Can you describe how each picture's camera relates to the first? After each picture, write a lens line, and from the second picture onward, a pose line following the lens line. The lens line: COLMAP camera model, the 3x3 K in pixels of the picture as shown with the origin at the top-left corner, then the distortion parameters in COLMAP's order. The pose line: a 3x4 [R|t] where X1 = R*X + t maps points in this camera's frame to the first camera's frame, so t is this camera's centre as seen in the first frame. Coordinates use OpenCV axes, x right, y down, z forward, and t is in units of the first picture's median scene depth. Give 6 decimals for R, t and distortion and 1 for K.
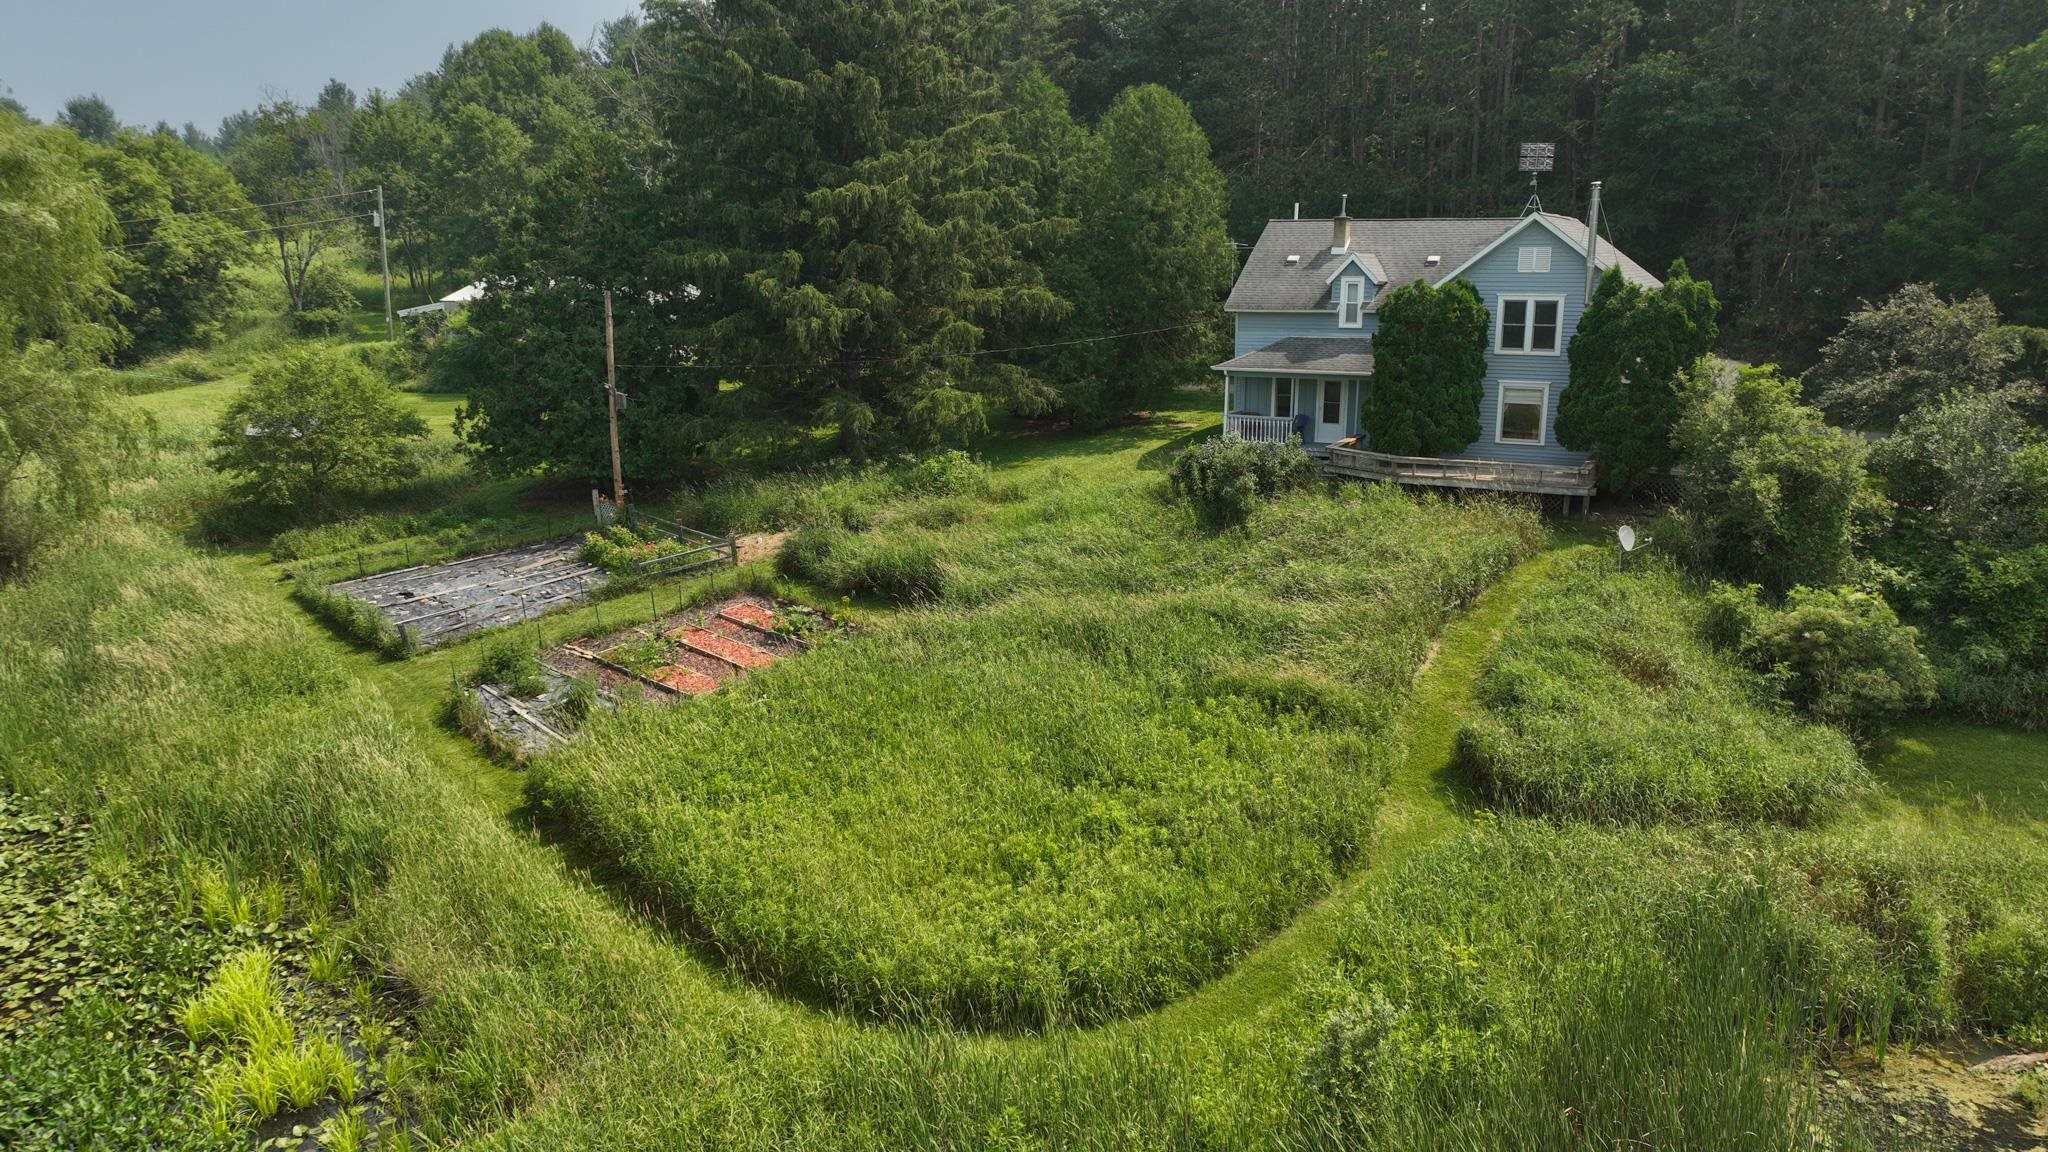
lens RADIAL K [[1446.9, 0, 1019.7], [0, 1446.9, 571.8], [0, 0, 1]] dist [0.007476, 0.003182]
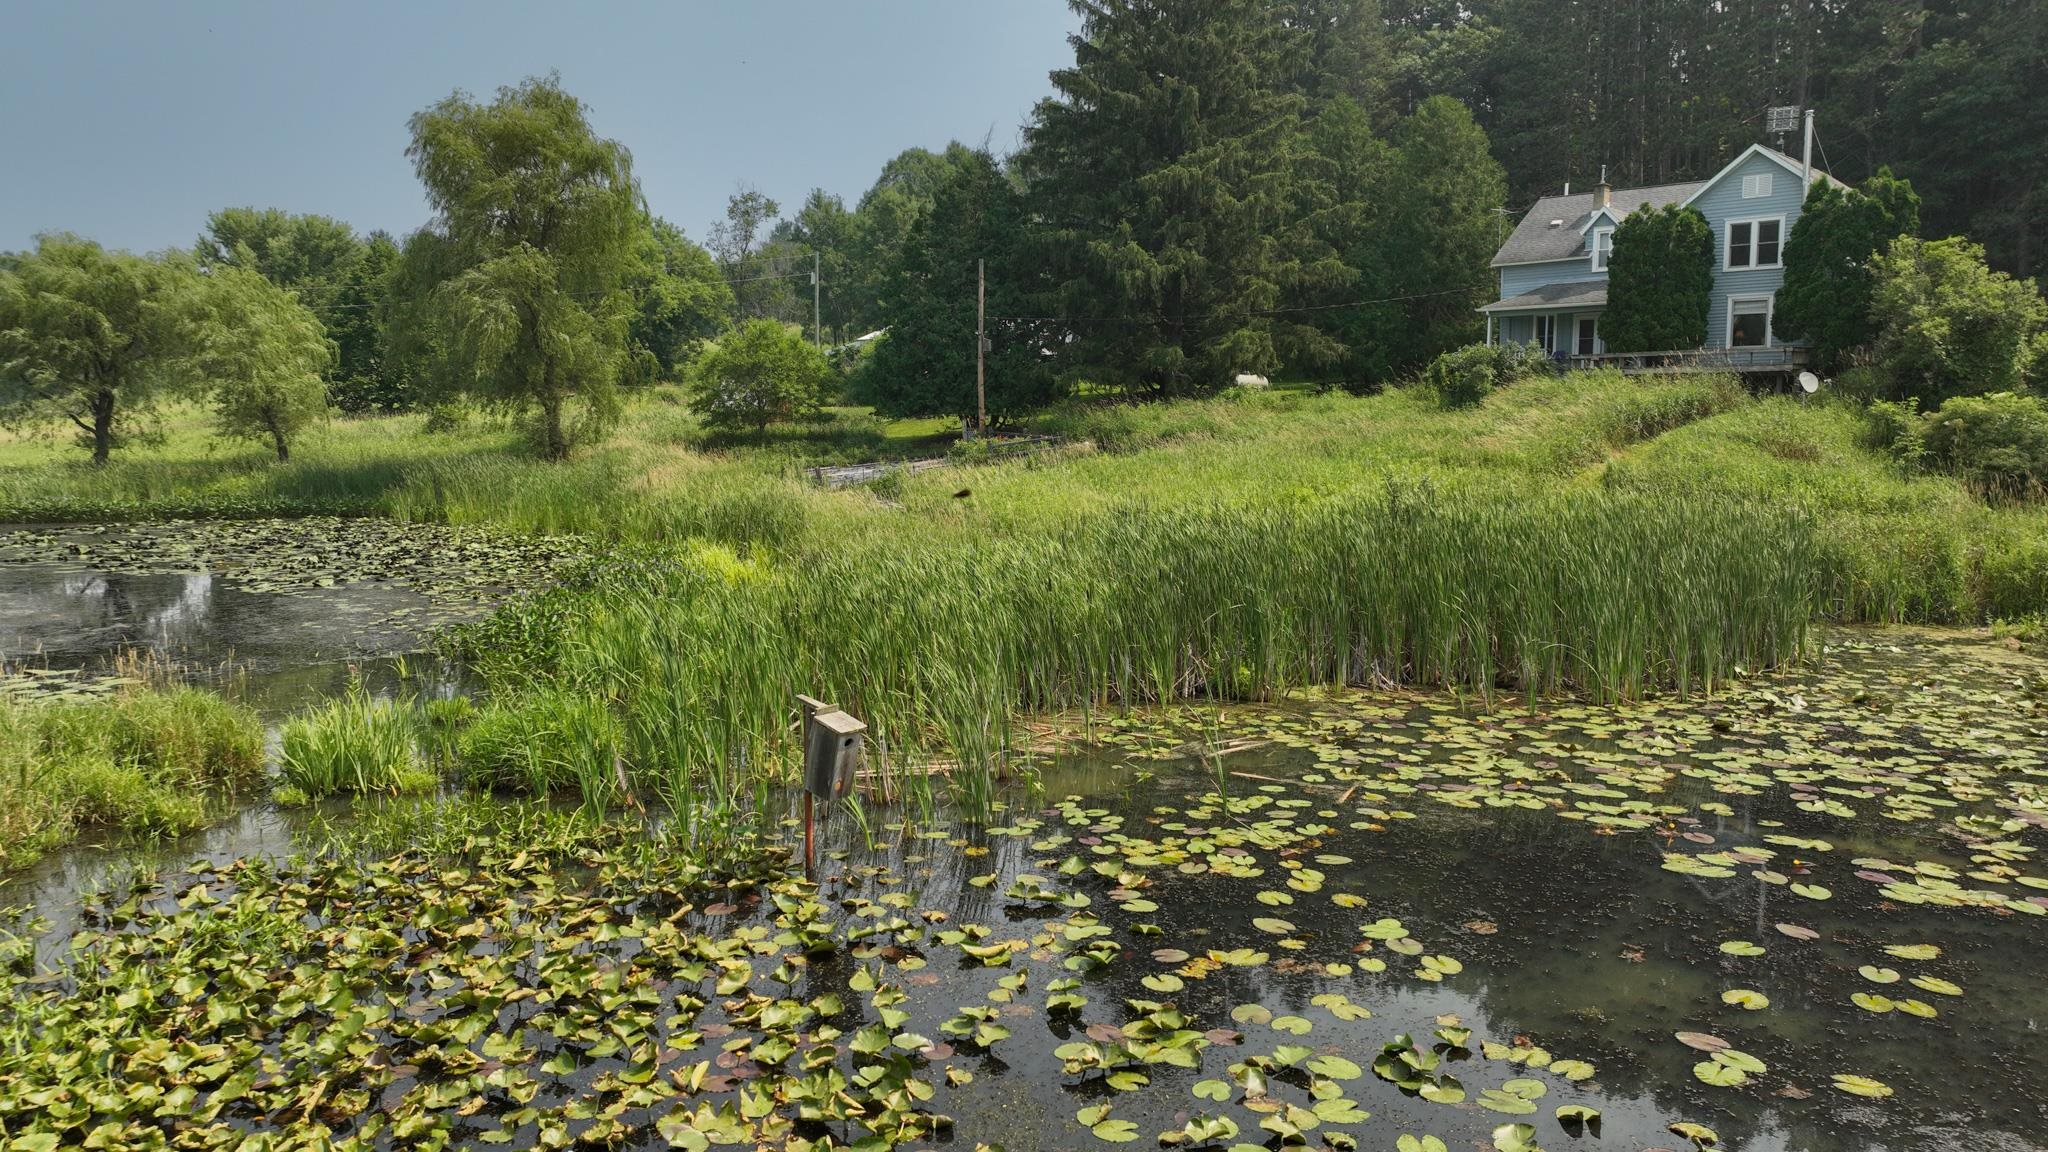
lens RADIAL K [[1441.3, 0, 1026.8], [0, 1441.3, 581.8], [0, 0, 1]] dist [-0.003578, 0.025687]
pose [[0.967519, 0.023928, -0.251663, 0.080692], [-0.049186, 0.994304, -0.094555, 0.204870], [0.247967, 0.103862, 0.963185, -0.184923]]
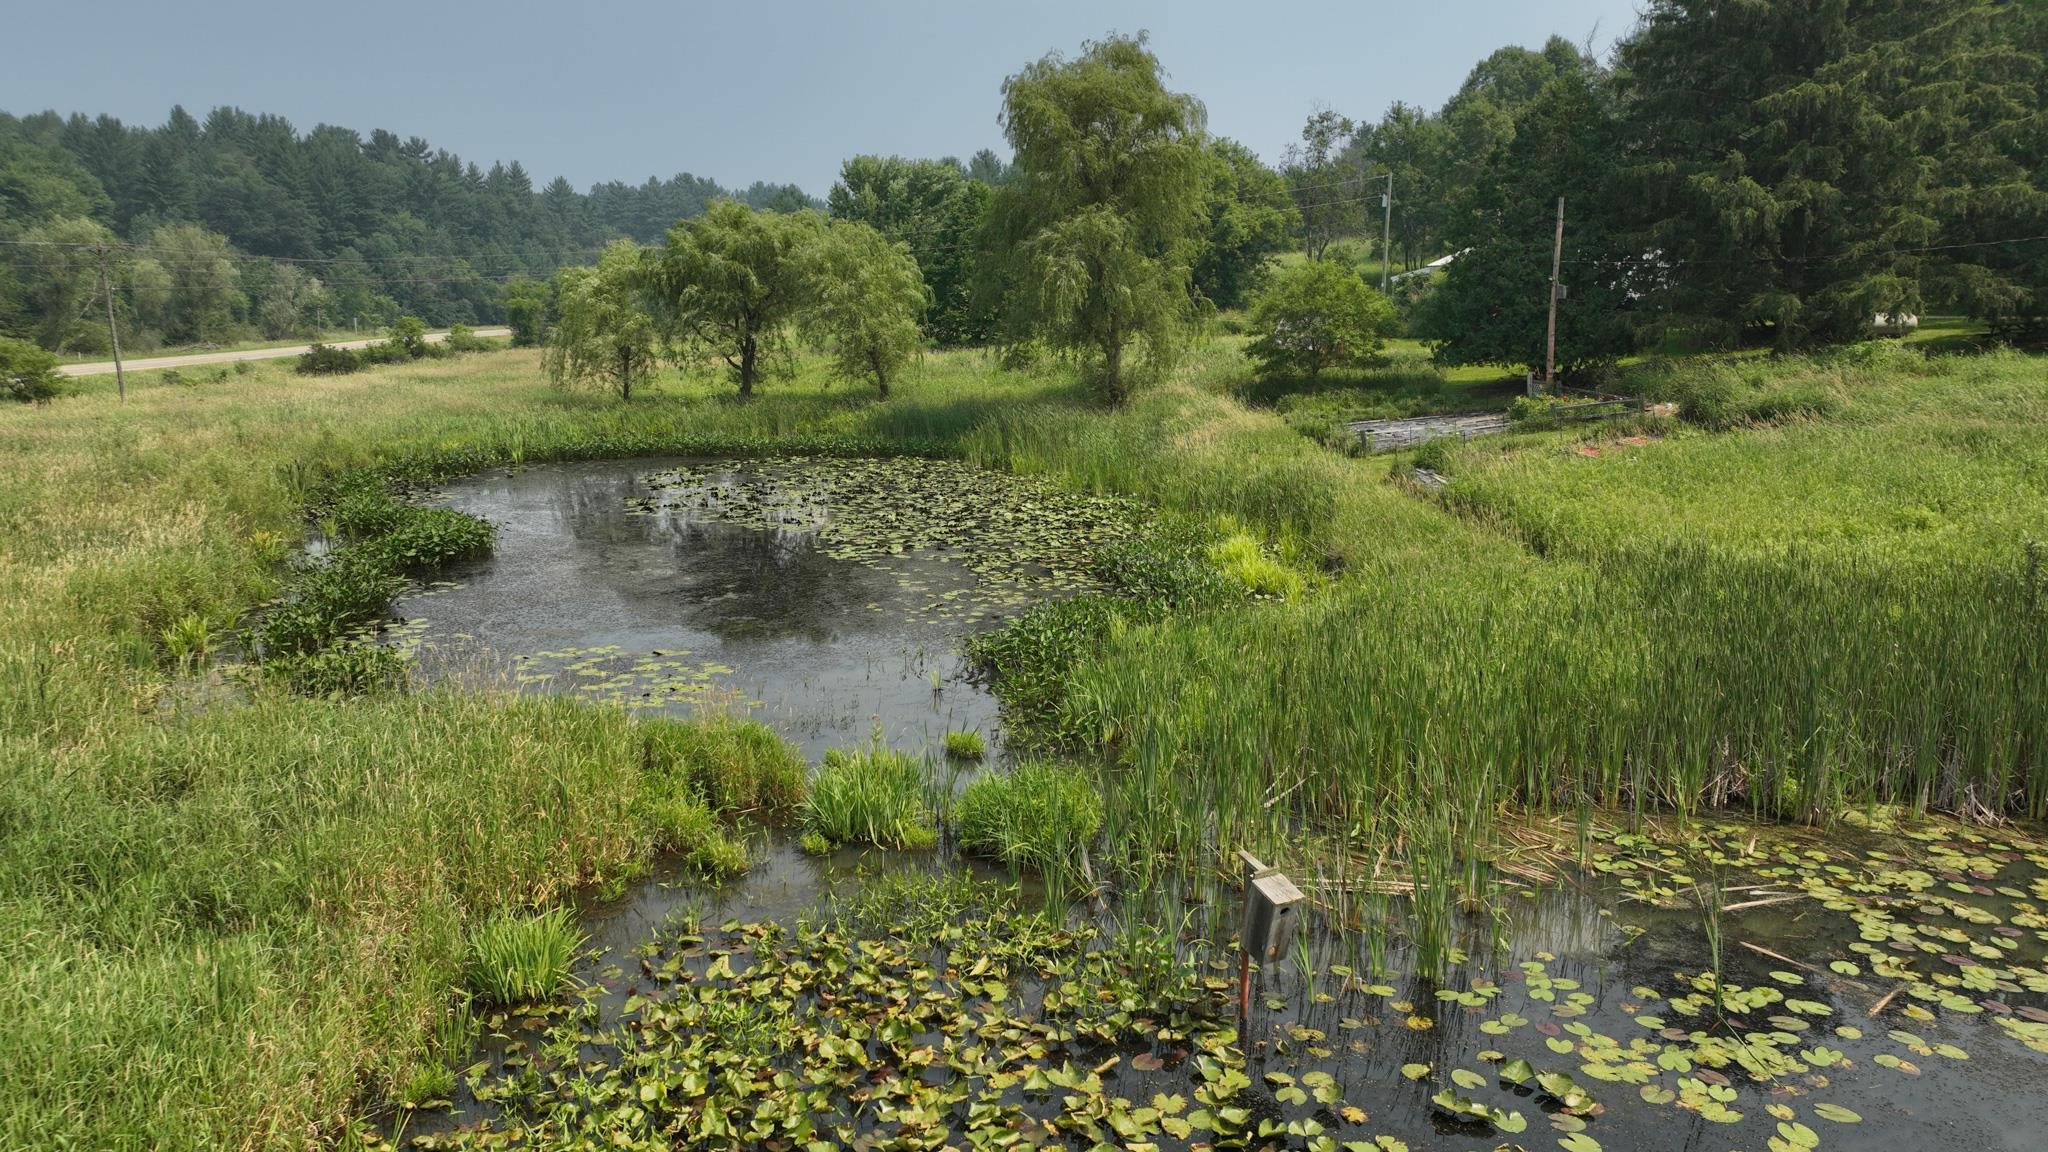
lens RADIAL K [[1441.3, 0, 1026.8], [0, 1441.3, 581.8], [0, 0, 1]] dist [-0.003578, 0.025687]
pose [[0.798831, 0.105818, -0.592175, 0.094304], [-0.124334, 0.992194, 0.009576, 0.156757], [0.588566, 0.065978, 0.805752, -0.179129]]
